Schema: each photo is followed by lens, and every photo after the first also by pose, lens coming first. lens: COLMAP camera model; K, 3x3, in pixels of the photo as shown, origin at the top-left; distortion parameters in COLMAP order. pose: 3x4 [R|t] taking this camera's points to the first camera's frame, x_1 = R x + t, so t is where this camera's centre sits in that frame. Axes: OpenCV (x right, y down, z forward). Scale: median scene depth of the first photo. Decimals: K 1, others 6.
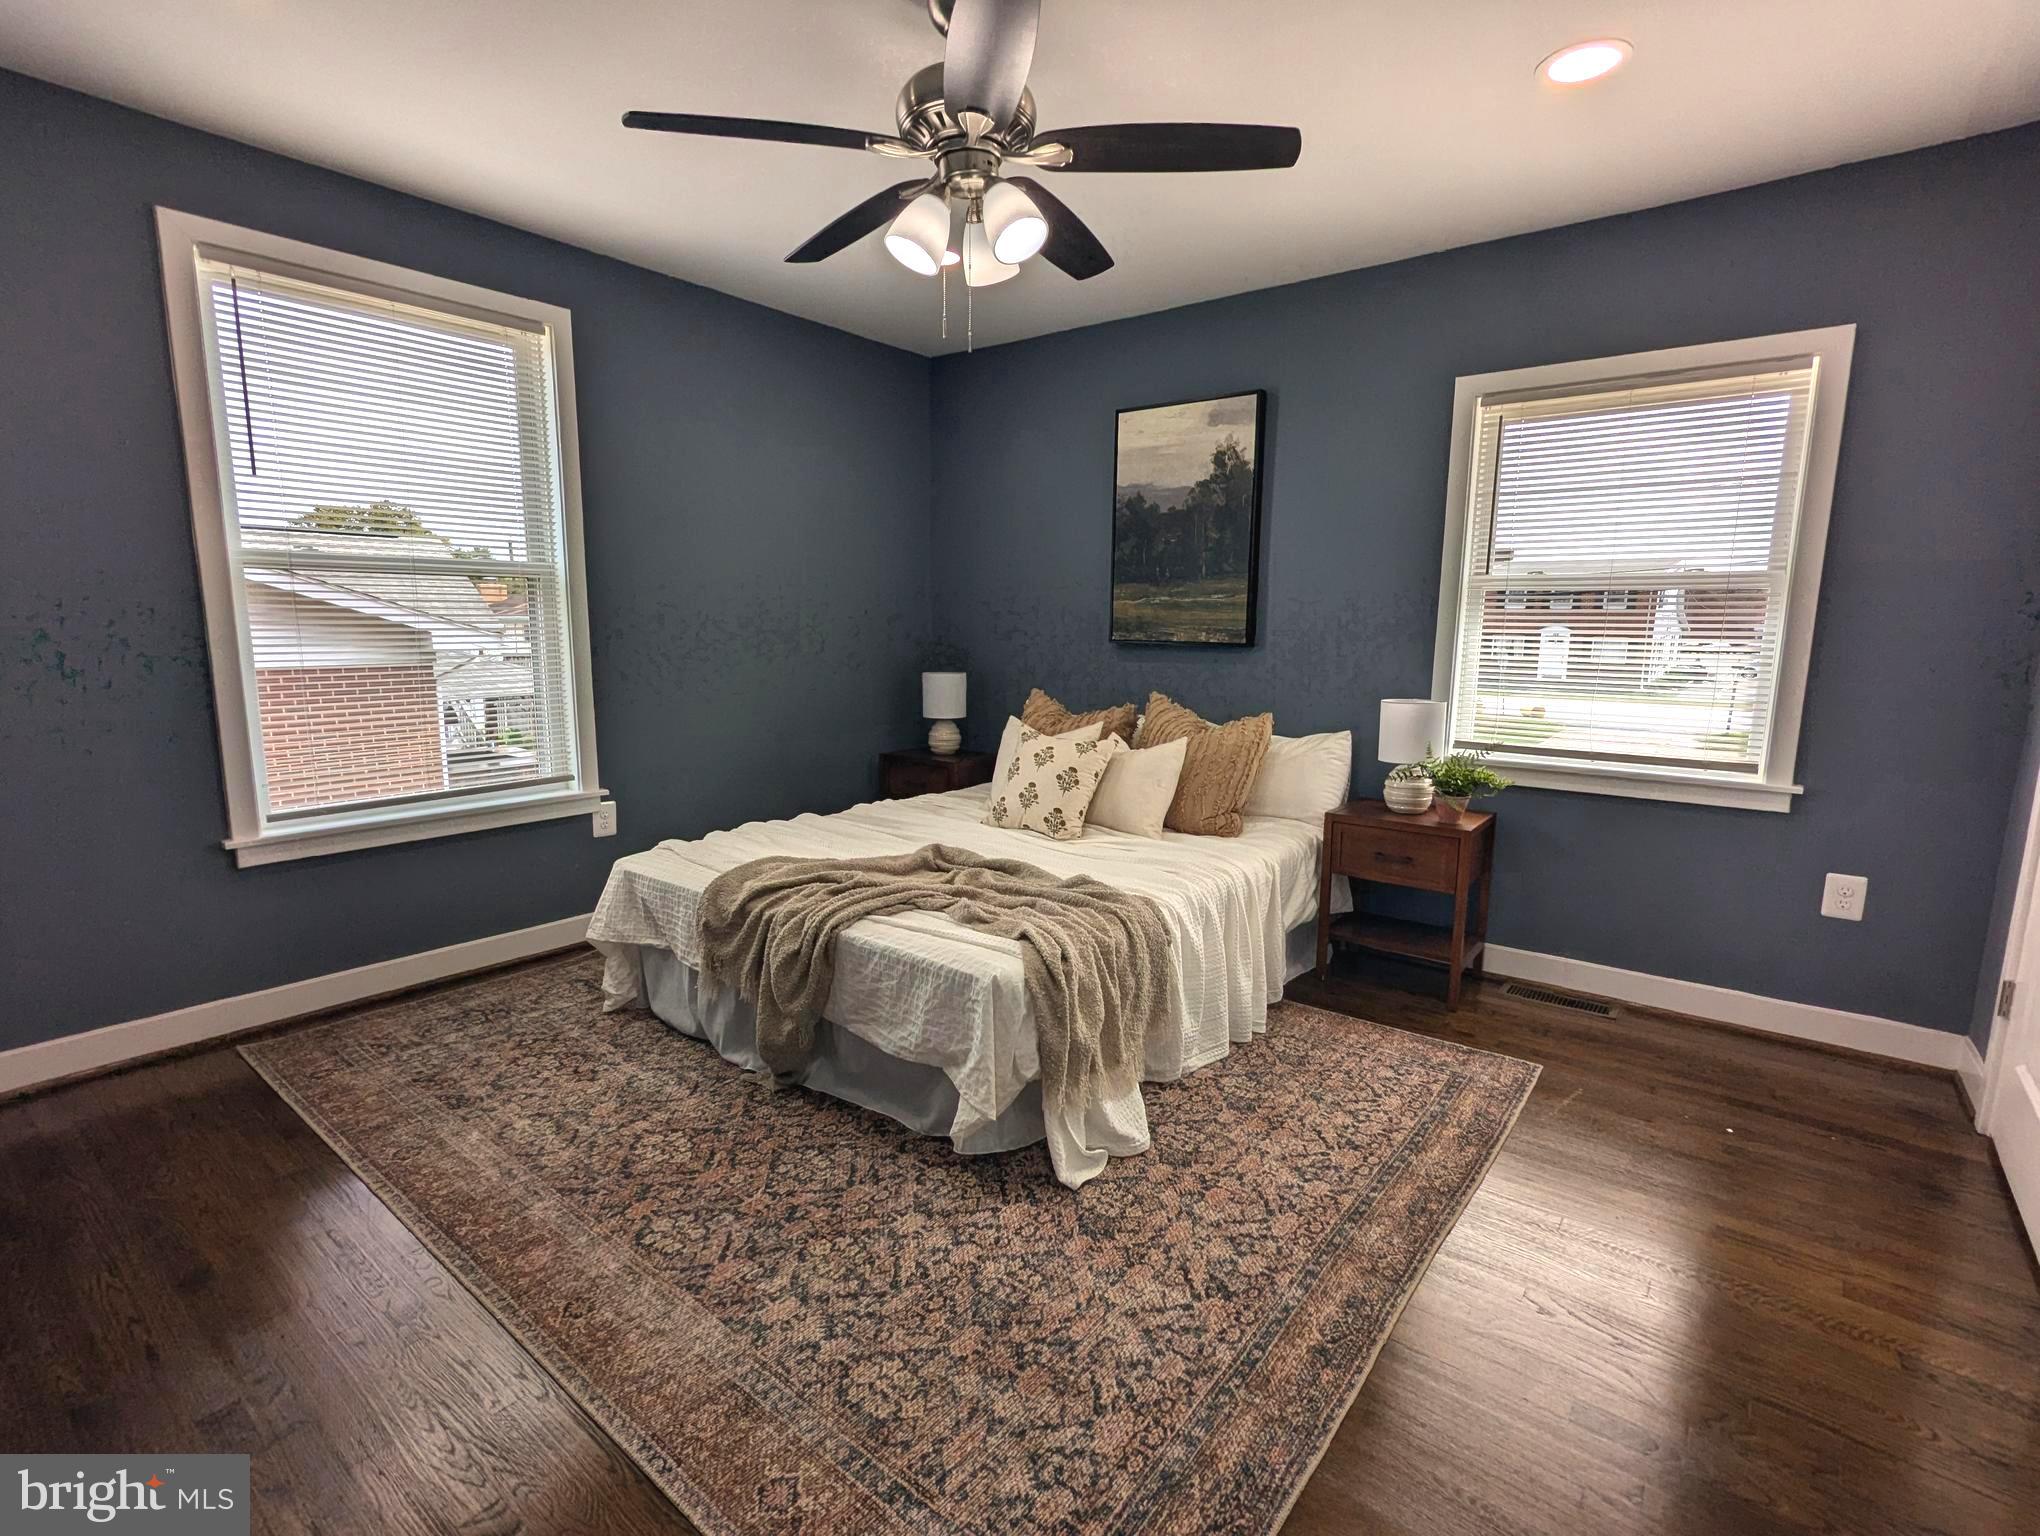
lens RADIAL K [[970.4, 0, 1018.2], [0, 970.4, 771.6], [0, 0, 1]] dist [-0.000495, -0.003005]
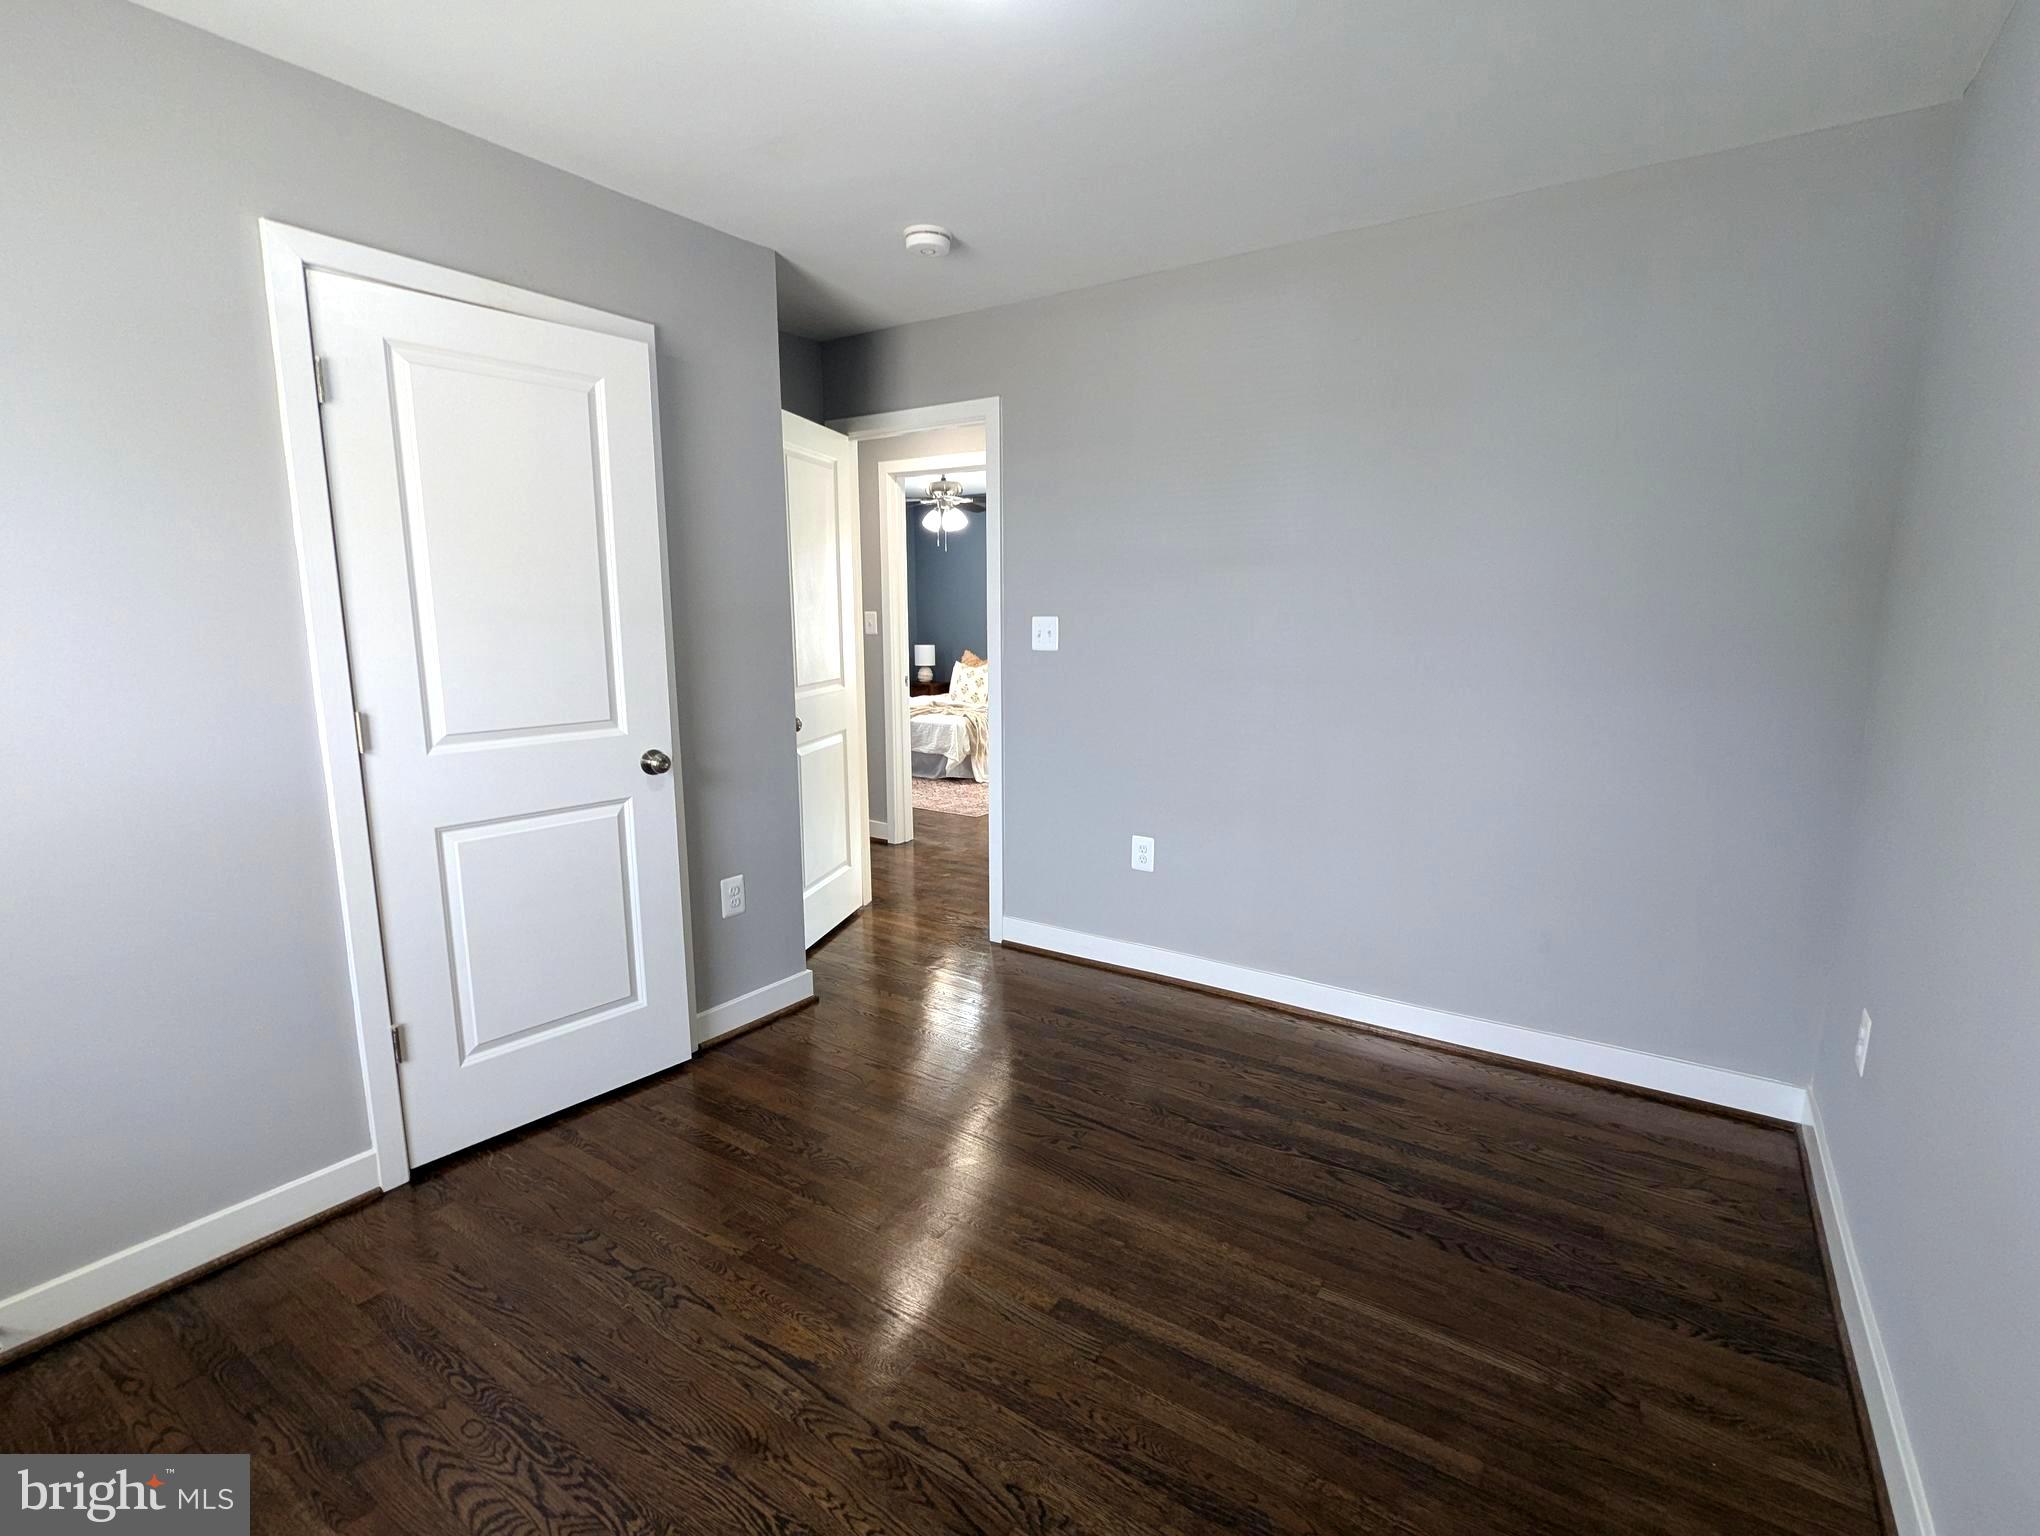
lens RADIAL K [[970.4, 0, 1022.0], [0, 970.4, 773.7], [0, 0, 1]] dist [-0.000495, -0.003005]
pose [[0.997041, -0.022630, 0.073461, -0.049493], [0.021597, 0.999657, 0.014826, 0.321707], [-0.073771, -0.013196, 0.997188, -2.411660]]
